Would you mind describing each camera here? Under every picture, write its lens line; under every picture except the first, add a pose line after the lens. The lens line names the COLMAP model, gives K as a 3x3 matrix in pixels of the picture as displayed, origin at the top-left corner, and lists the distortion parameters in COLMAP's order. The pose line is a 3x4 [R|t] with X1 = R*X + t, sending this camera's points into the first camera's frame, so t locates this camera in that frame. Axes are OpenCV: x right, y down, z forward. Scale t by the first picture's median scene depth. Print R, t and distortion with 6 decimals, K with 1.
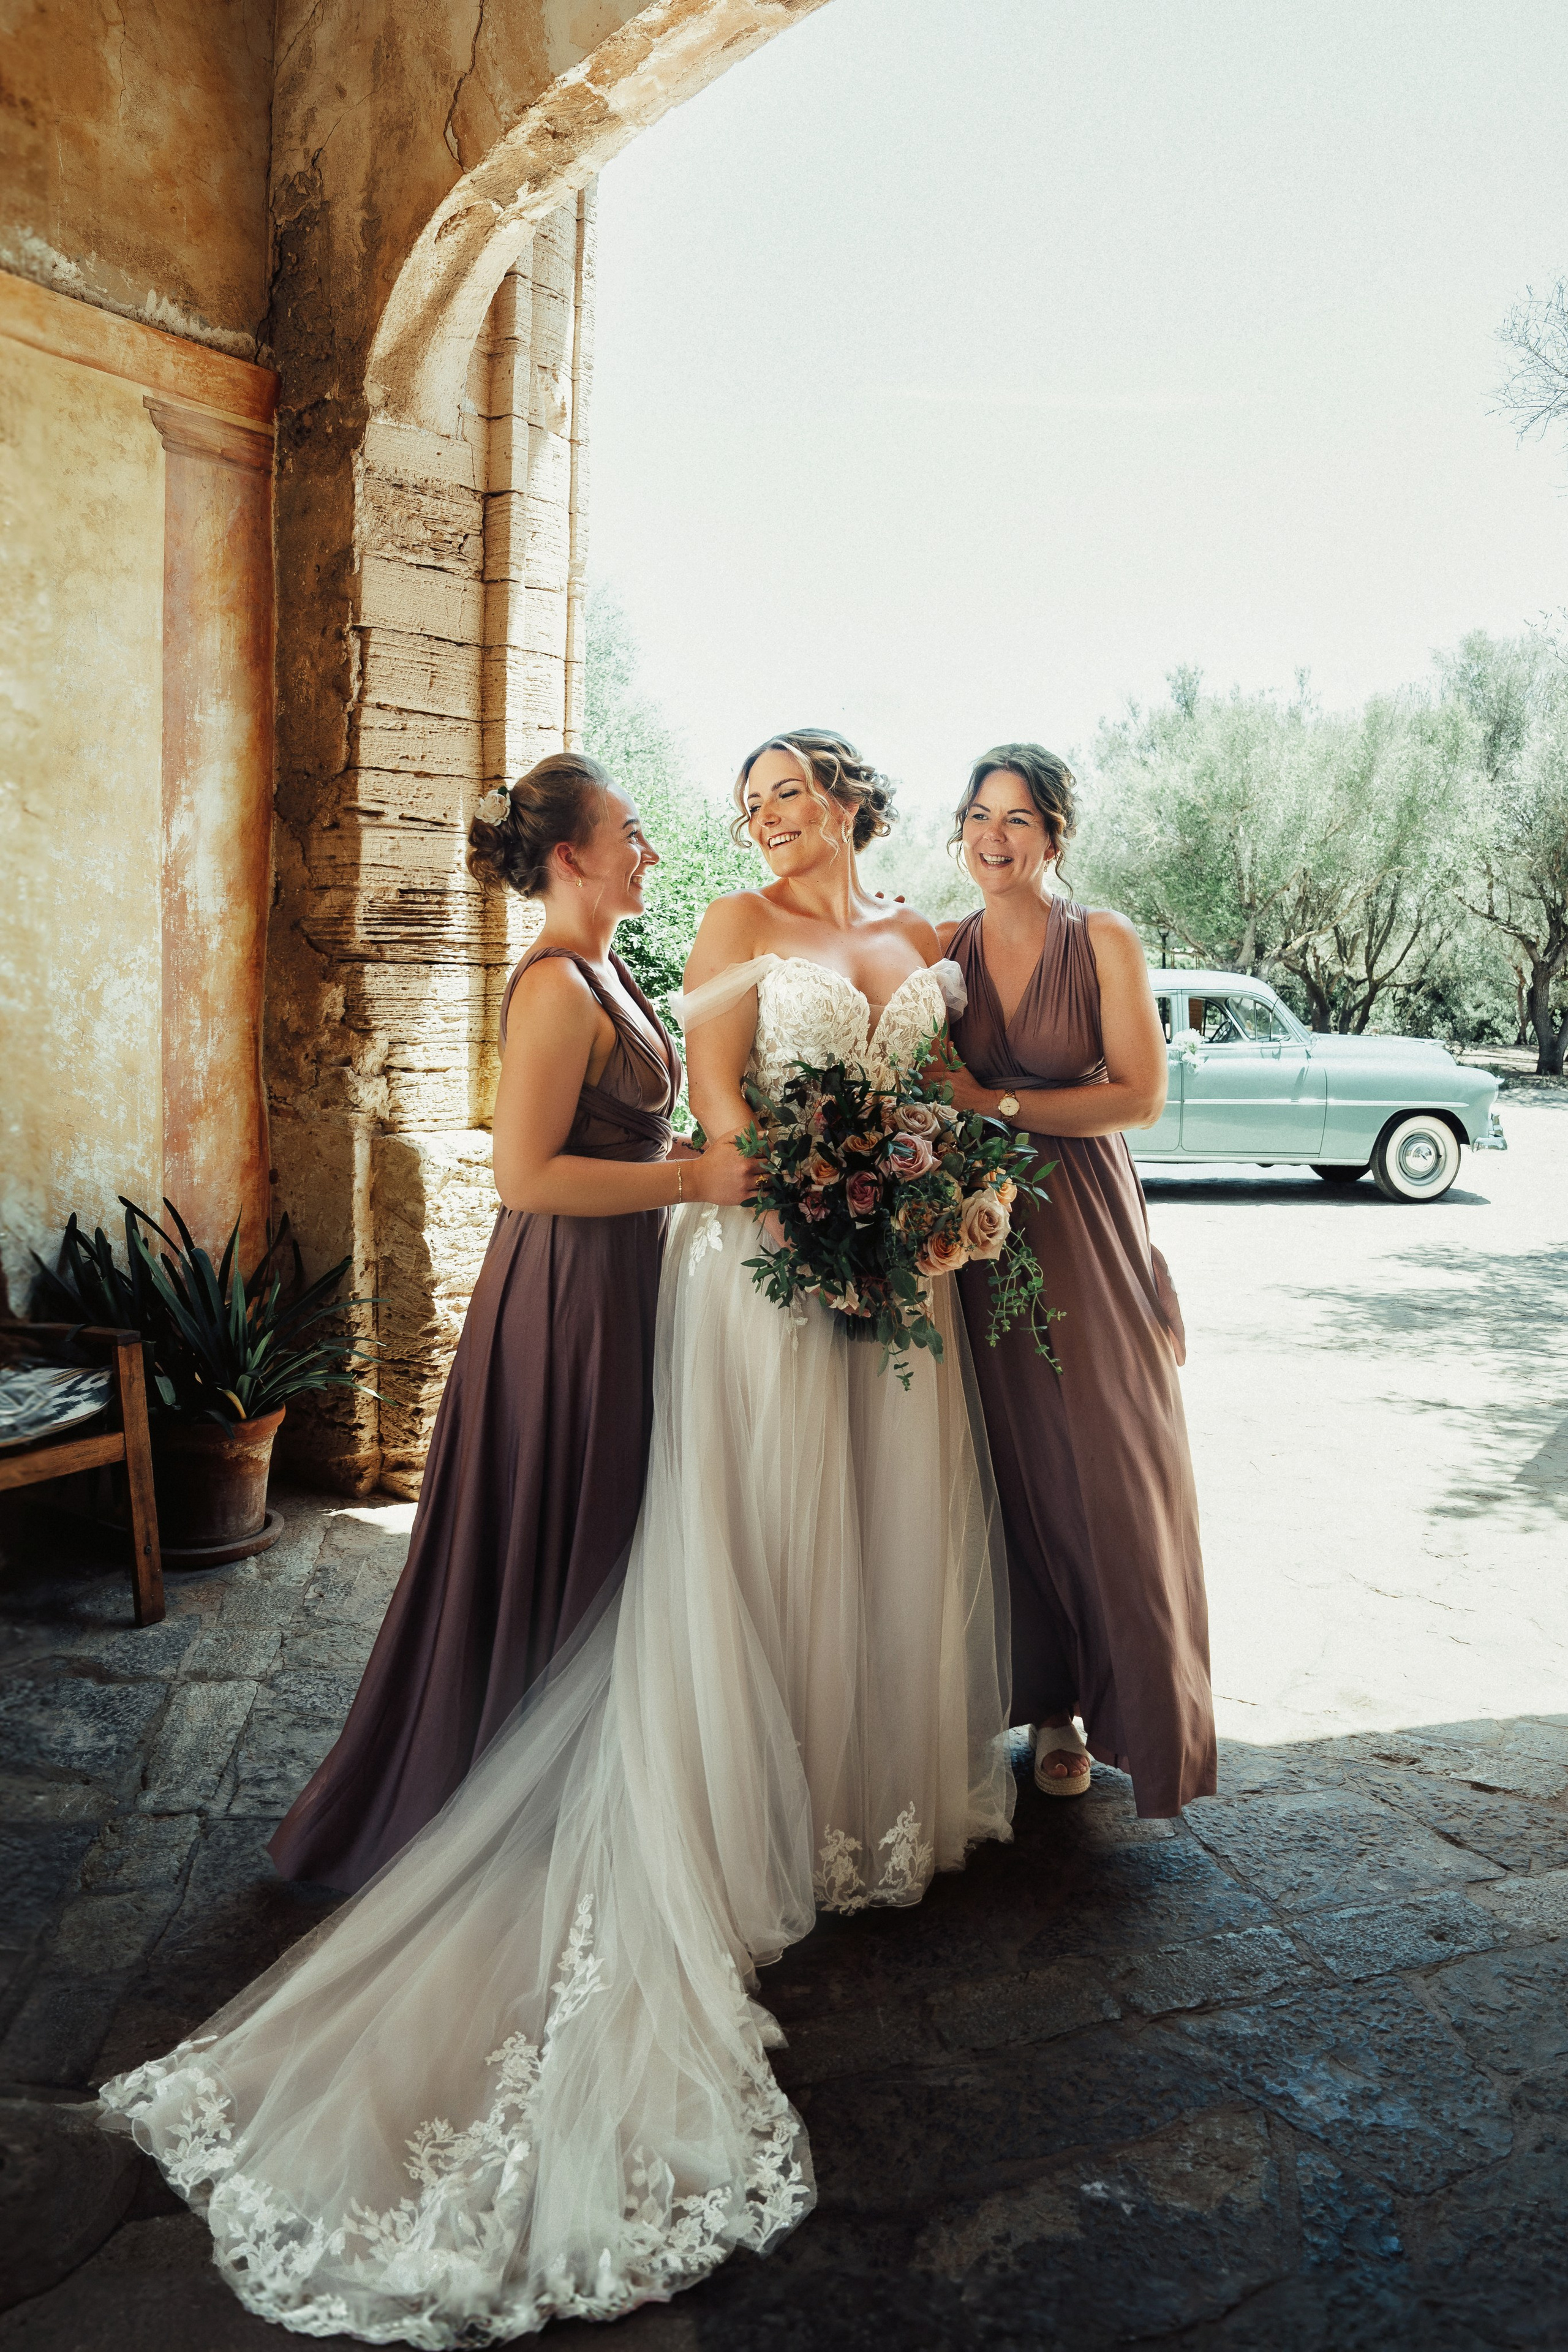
lens RADIAL K [[2055.1, 0, 784.0], [0, 2055.1, 1176.0], [0, 0, 1]] dist [-0.187583, 0.236890]
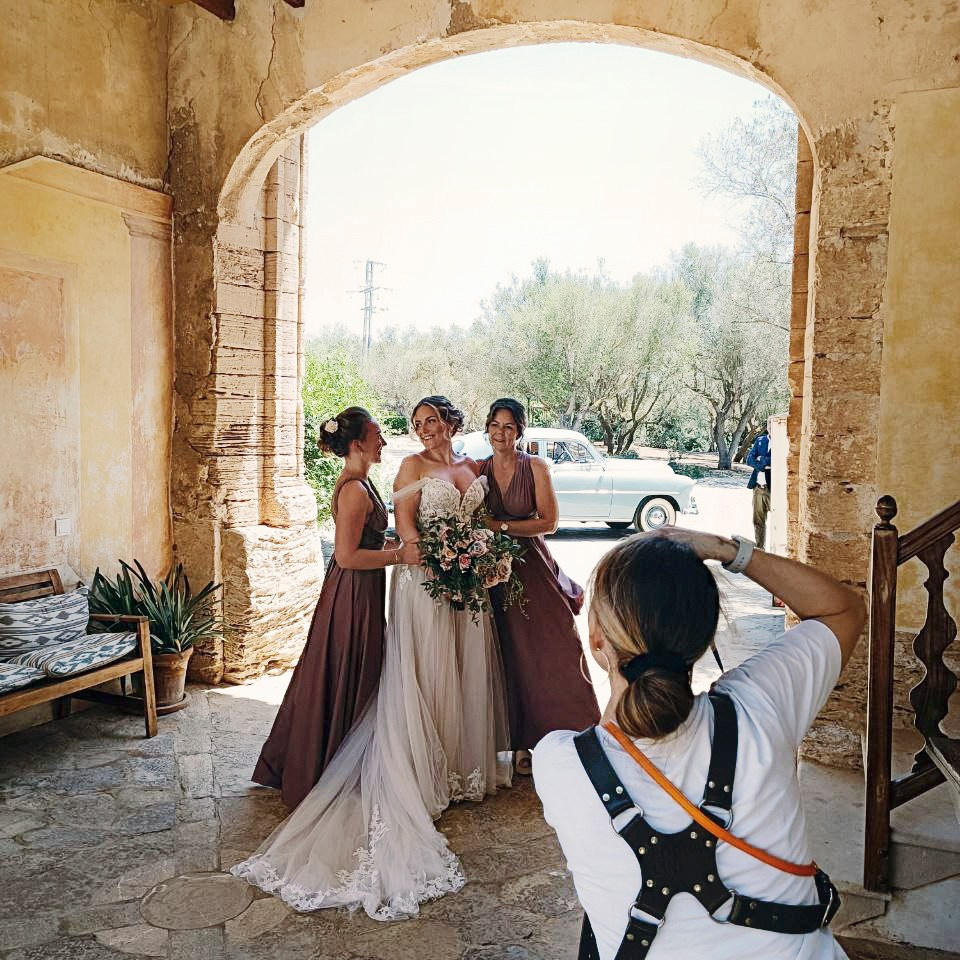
lens RADIAL K [[4104.5, 0, 480.0], [0, 4104.5, 480.0], [0, 0, 1]] dist [1.662694, -2.970657]
pose [[0.972317, -0.017117, 0.233039, -1.033479], [0.005688, 0.998752, 0.049628, -0.315475], [-0.233598, -0.046928, 0.971200, -3.737540]]
